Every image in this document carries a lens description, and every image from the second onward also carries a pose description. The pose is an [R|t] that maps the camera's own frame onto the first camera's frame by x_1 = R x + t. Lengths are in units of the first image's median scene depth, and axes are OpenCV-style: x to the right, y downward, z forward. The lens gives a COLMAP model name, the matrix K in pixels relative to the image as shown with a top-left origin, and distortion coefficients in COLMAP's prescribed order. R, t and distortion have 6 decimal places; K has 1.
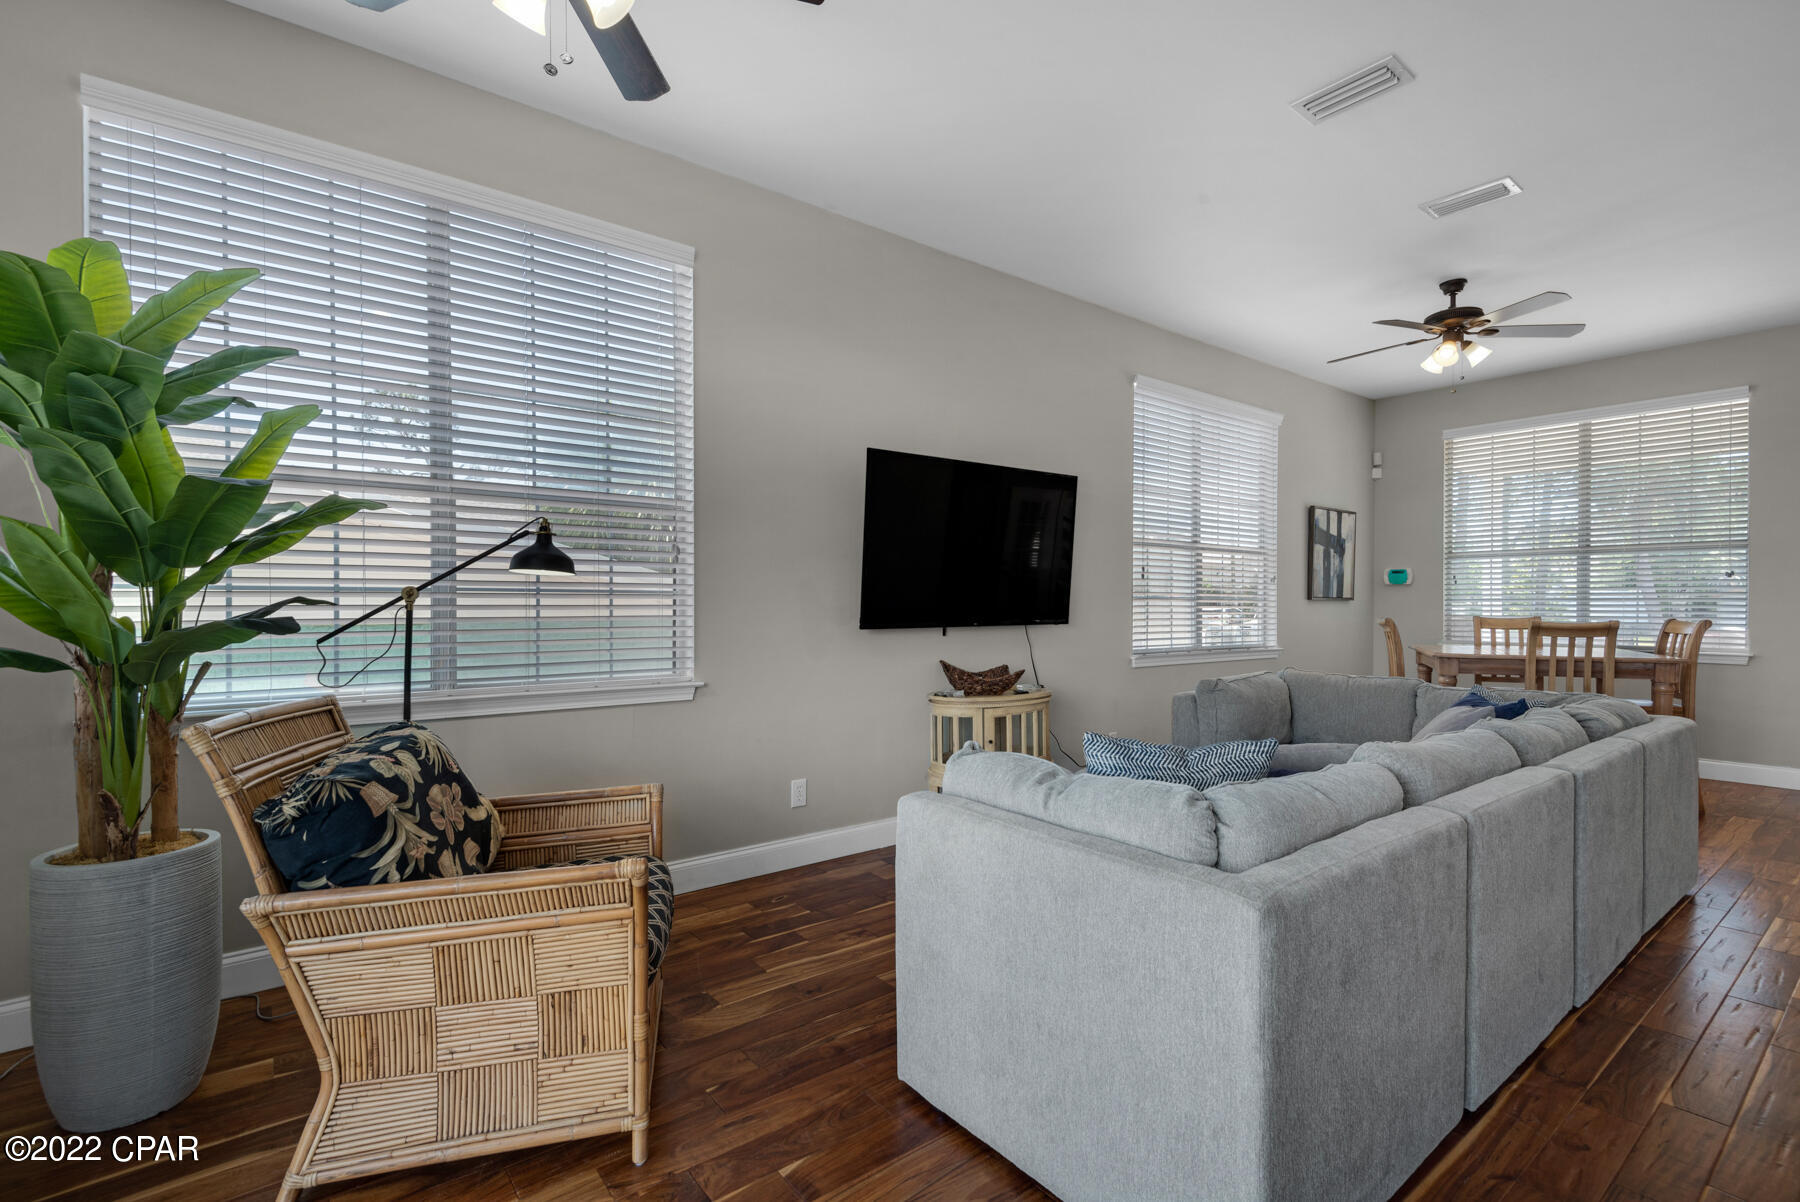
lens RADIAL K [[822.1, 0, 900.0], [0, 822.1, 601.0], [0, 0, 1]] dist [0.001237, 0.000407]
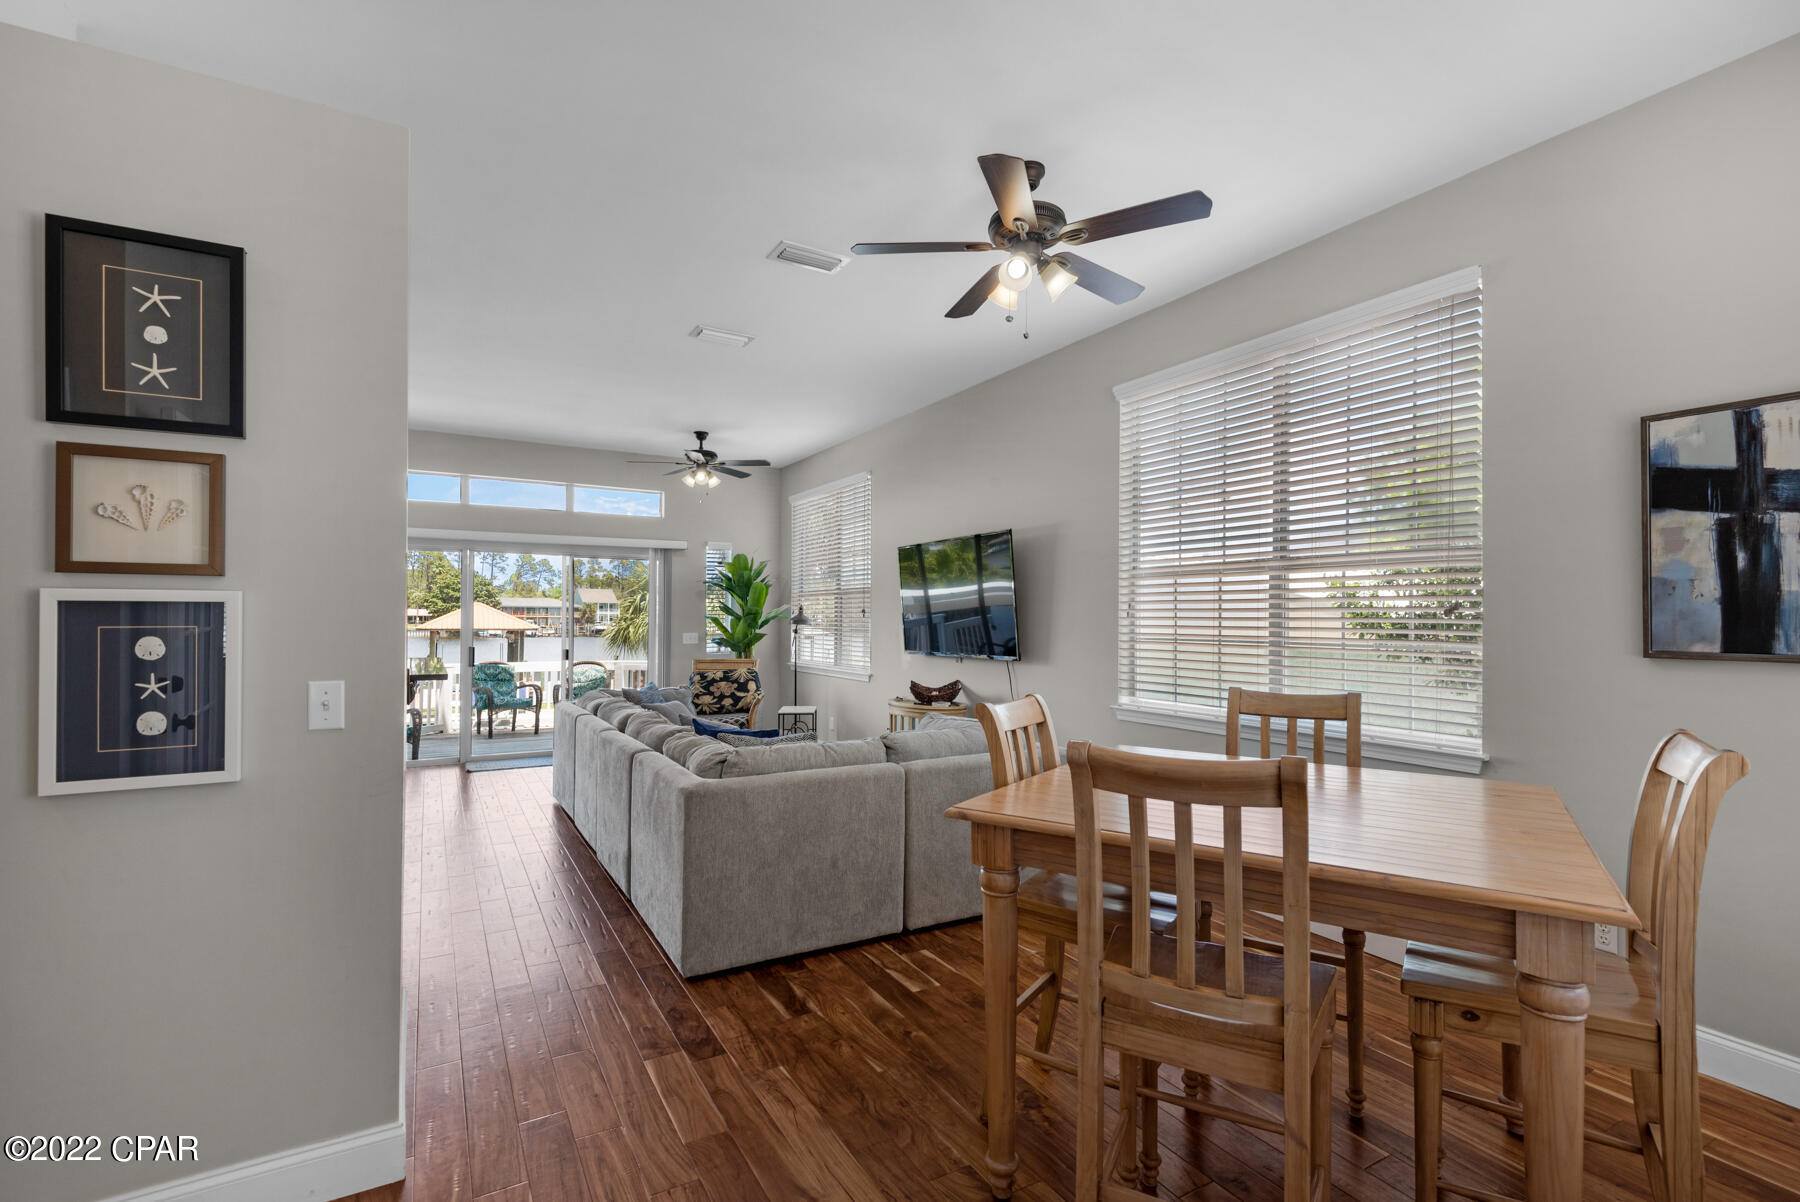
lens RADIAL K [[820.6, 0, 900.0], [0, 820.6, 601.0], [0, 0, 1]] dist [-0.003145, -0.000323]
pose [[-0.143935, -0.024375, -0.989287, 2.308087], [-0.001367, 0.999701, -0.024433, -0.046607], [0.989586, -0.002164, -0.143925, 1.740726]]
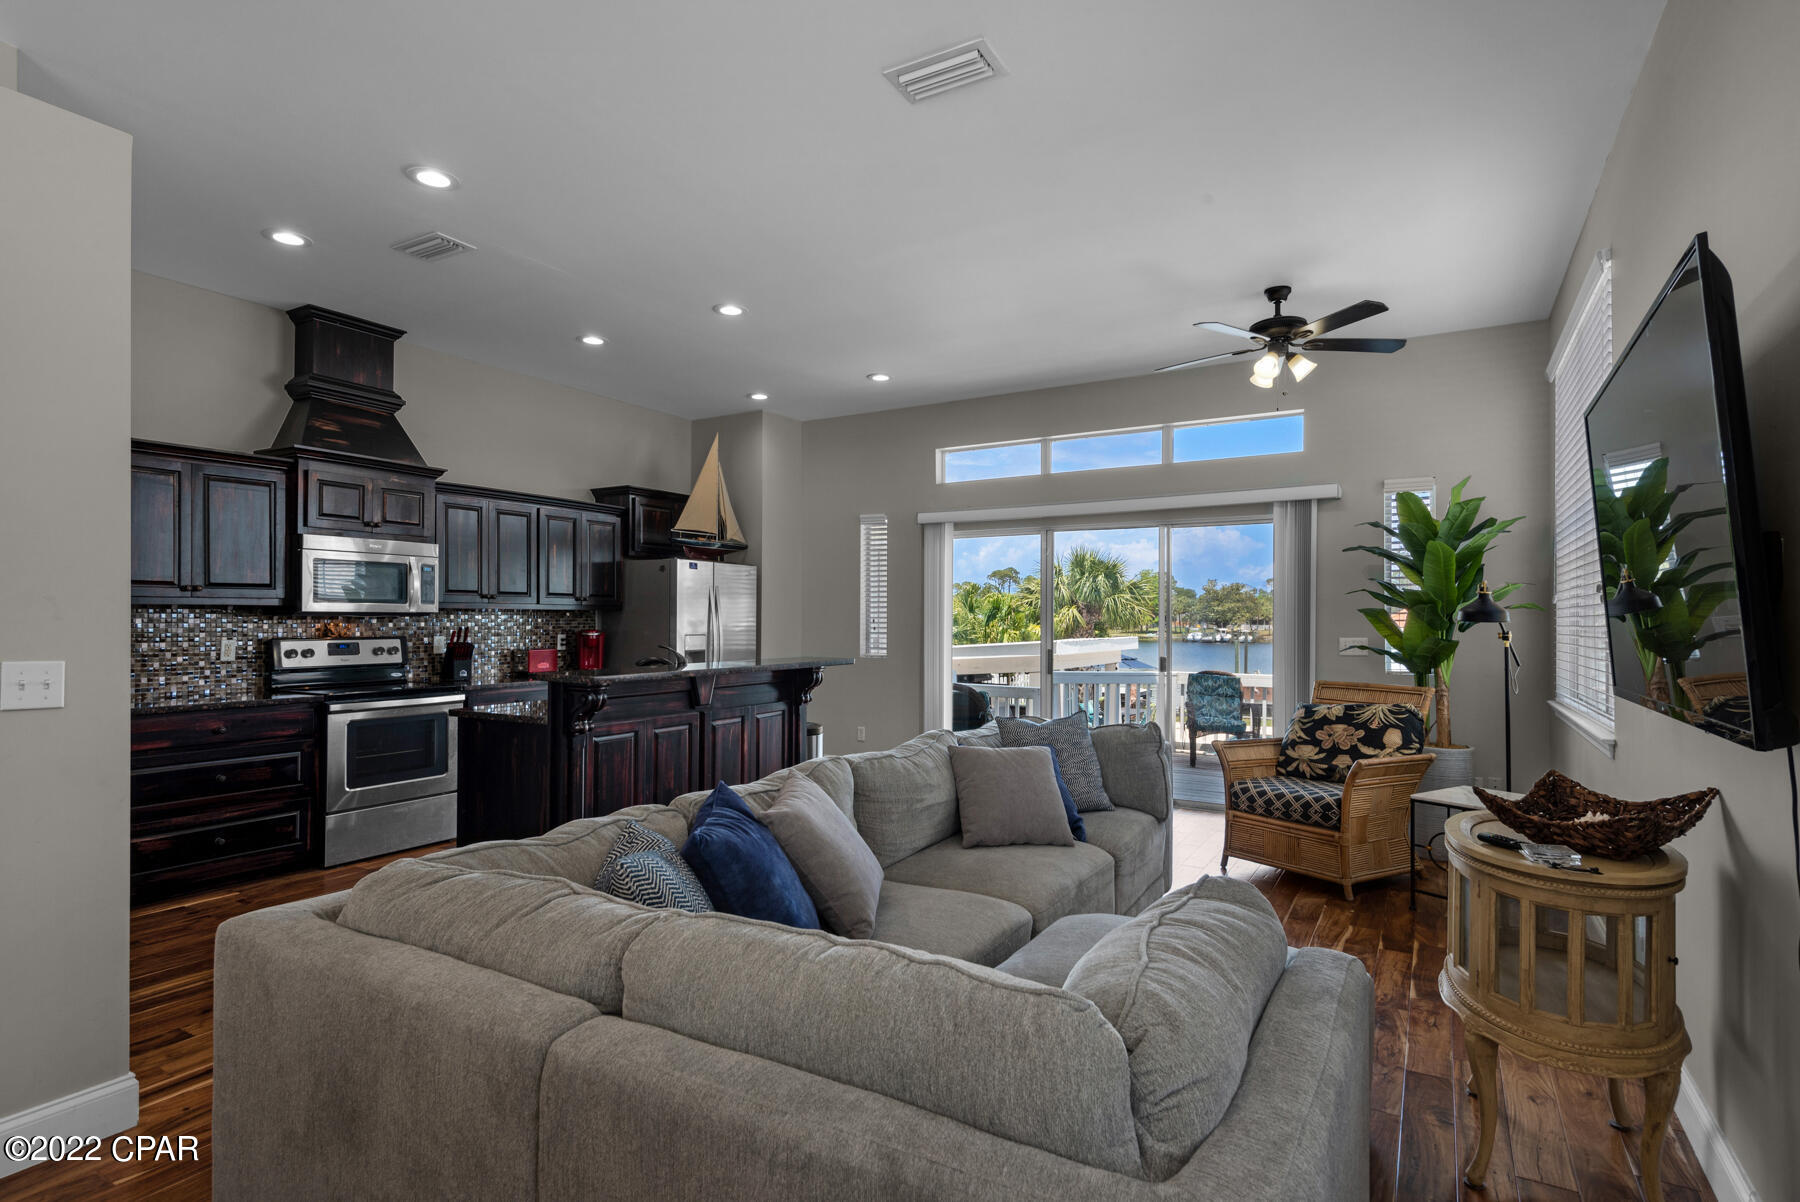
lens RADIAL K [[900.6, 0, 900.8], [0, 900.6, 617.8], [0, 0, 1]] dist [0.000392, 0.000019]
pose [[-0.931725, -0.007149, -0.363095, 1.010627], [-0.005670, 0.999971, -0.005139, -0.028147], [0.363121, -0.002730, -0.931738, 2.041049]]
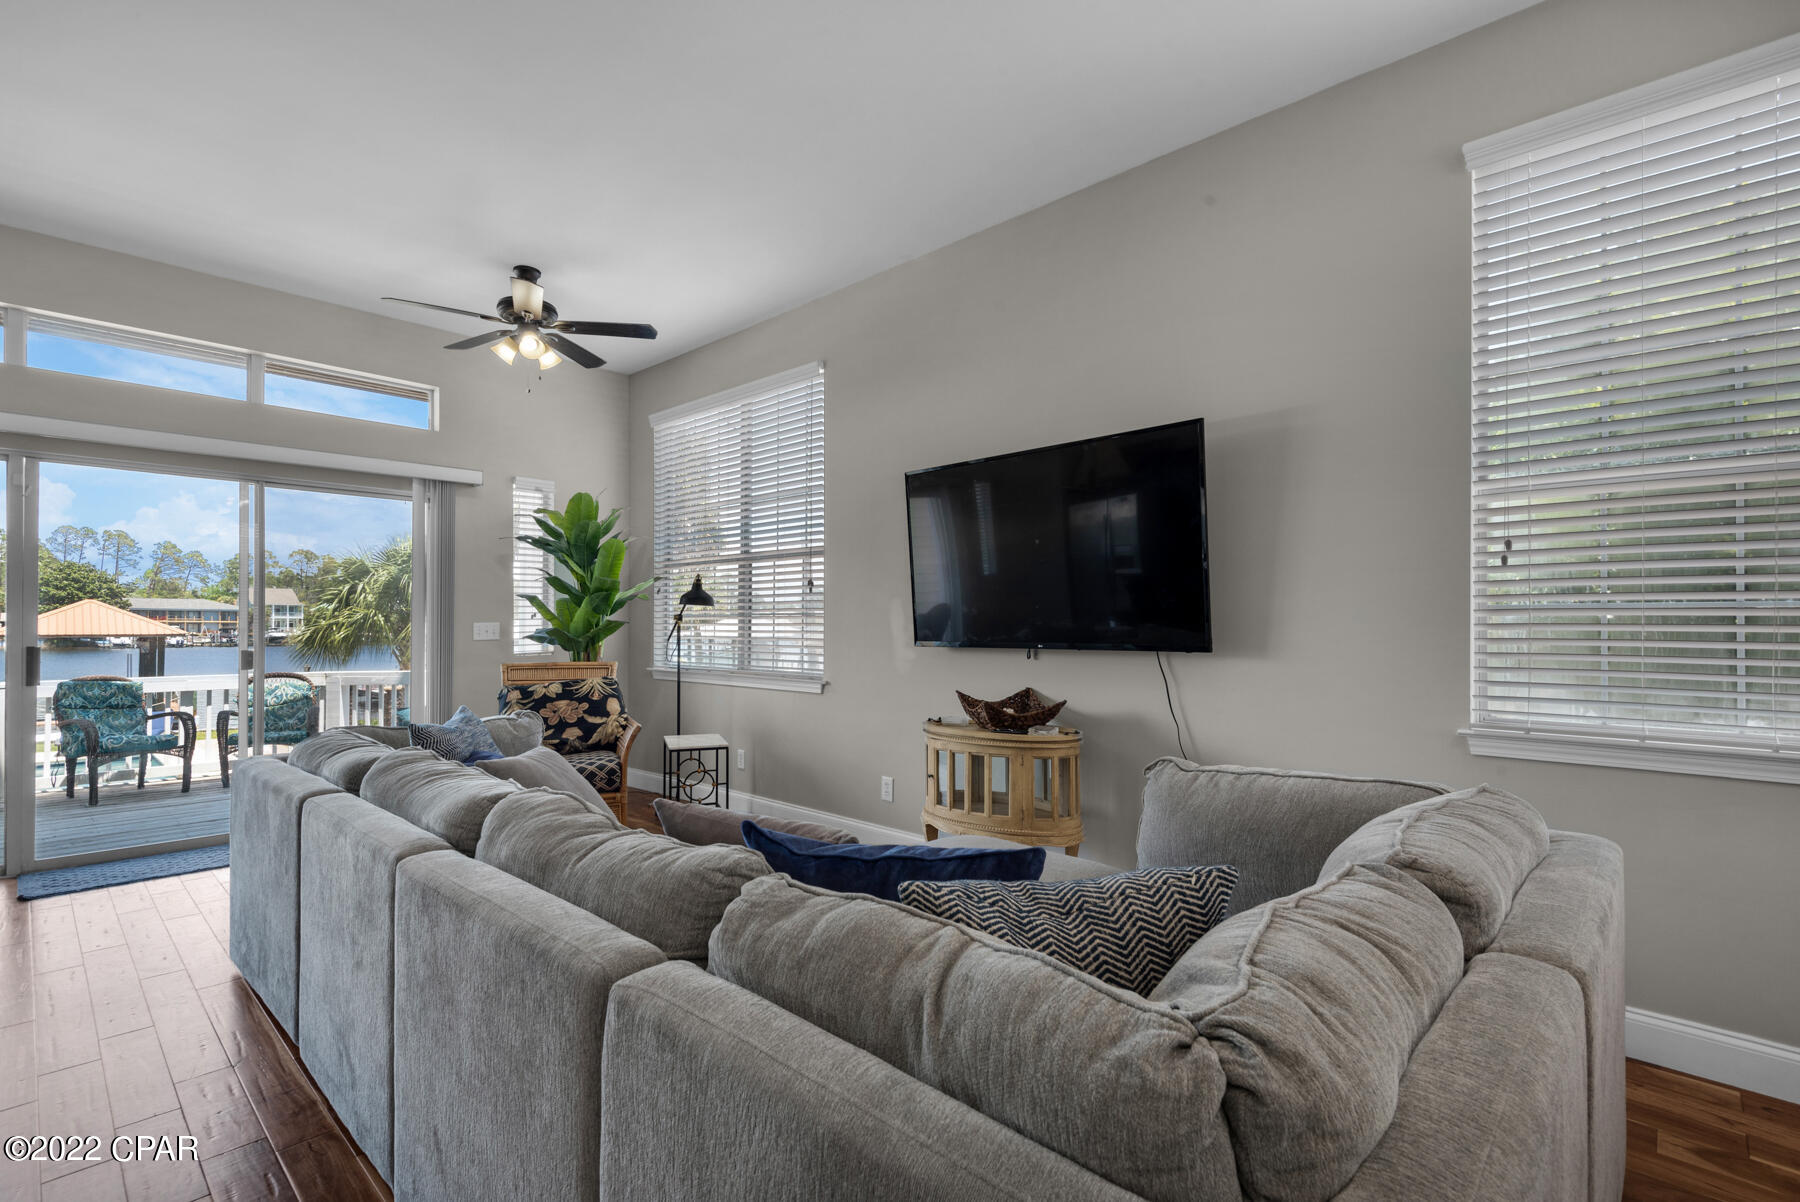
lens RADIAL K [[821.6, 0, 903.3], [0, 821.6, 618.9], [0, 0, 1]] dist [0.013346, -0.013875]
pose [[0.155803, -0.008366, -0.987753, 1.382856], [0.002210, 0.999965, -0.008121, 0.010526], [0.987786, -0.000918, 0.155816, 1.159126]]
